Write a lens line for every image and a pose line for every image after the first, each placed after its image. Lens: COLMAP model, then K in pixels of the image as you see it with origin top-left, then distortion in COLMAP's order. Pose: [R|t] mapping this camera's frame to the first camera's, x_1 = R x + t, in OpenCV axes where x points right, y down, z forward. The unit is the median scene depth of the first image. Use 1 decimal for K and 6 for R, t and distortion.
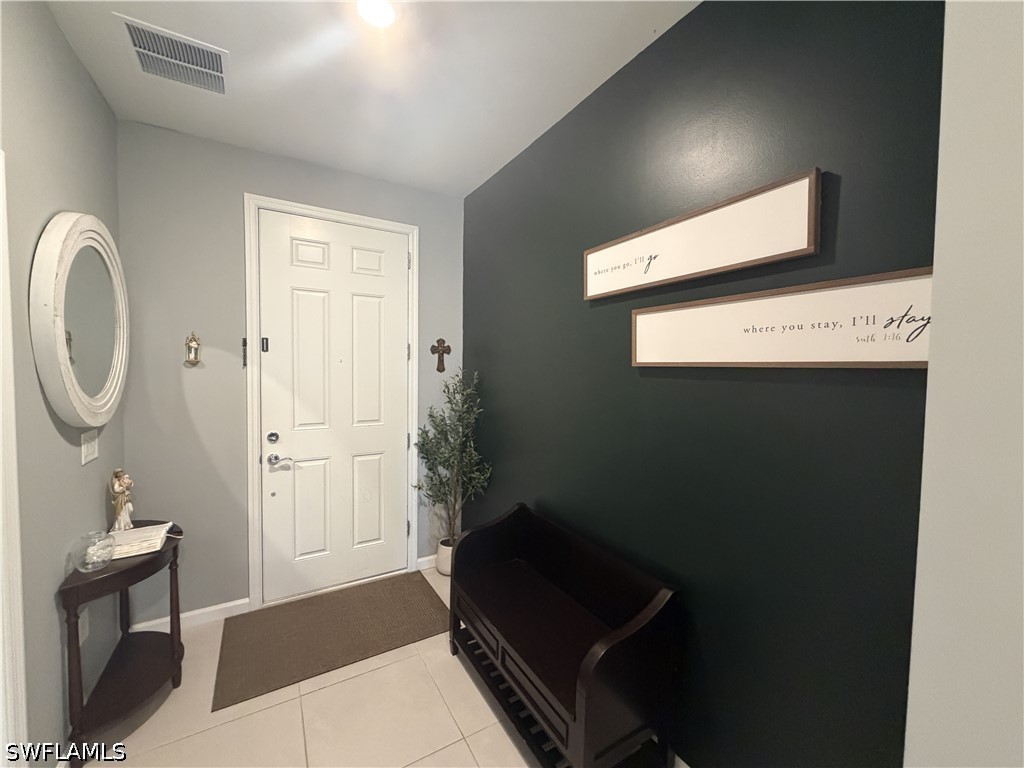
lens RADIAL K [[410.1, 0, 510.4], [0, 410.1, 383.2], [0, 0, 1]] dist [-0.000924, 0.000100]
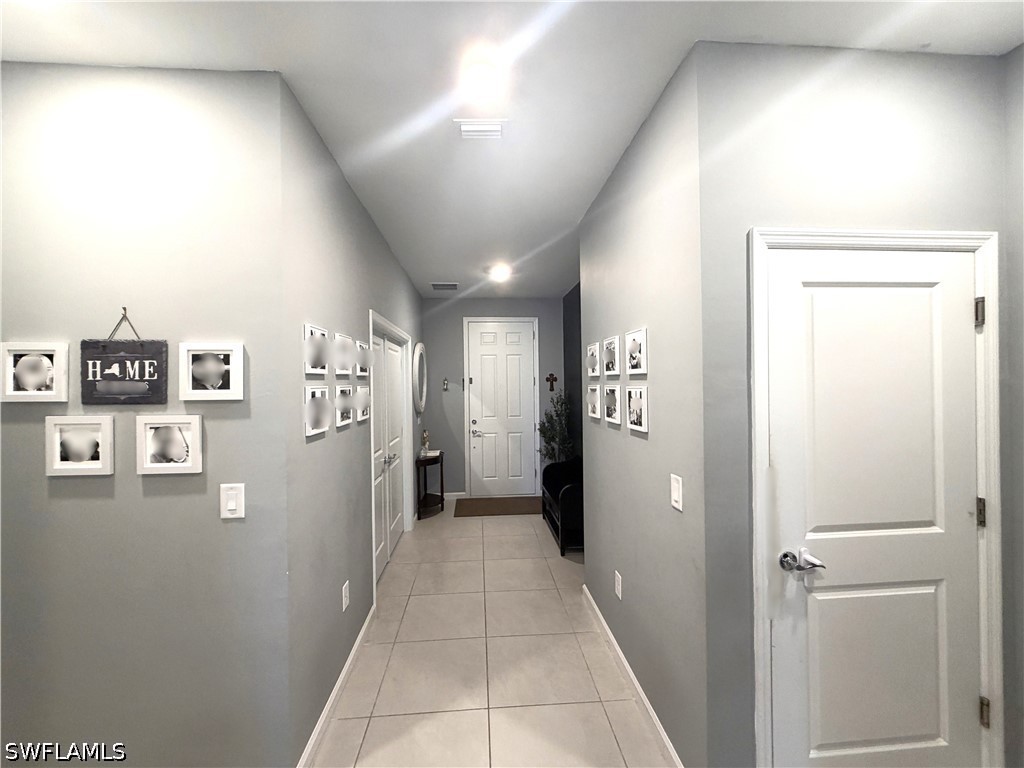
lens RADIAL K [[410.1, 0, 511.2], [0, 410.1, 385.1], [0, 0, 1]] dist [-0.000924, 0.000100]
pose [[0.898131, -0.026547, -0.438927, 0.594084], [0.007632, 0.998967, -0.044804, 0.032974], [0.439662, 0.036890, 0.897405, -0.933876]]
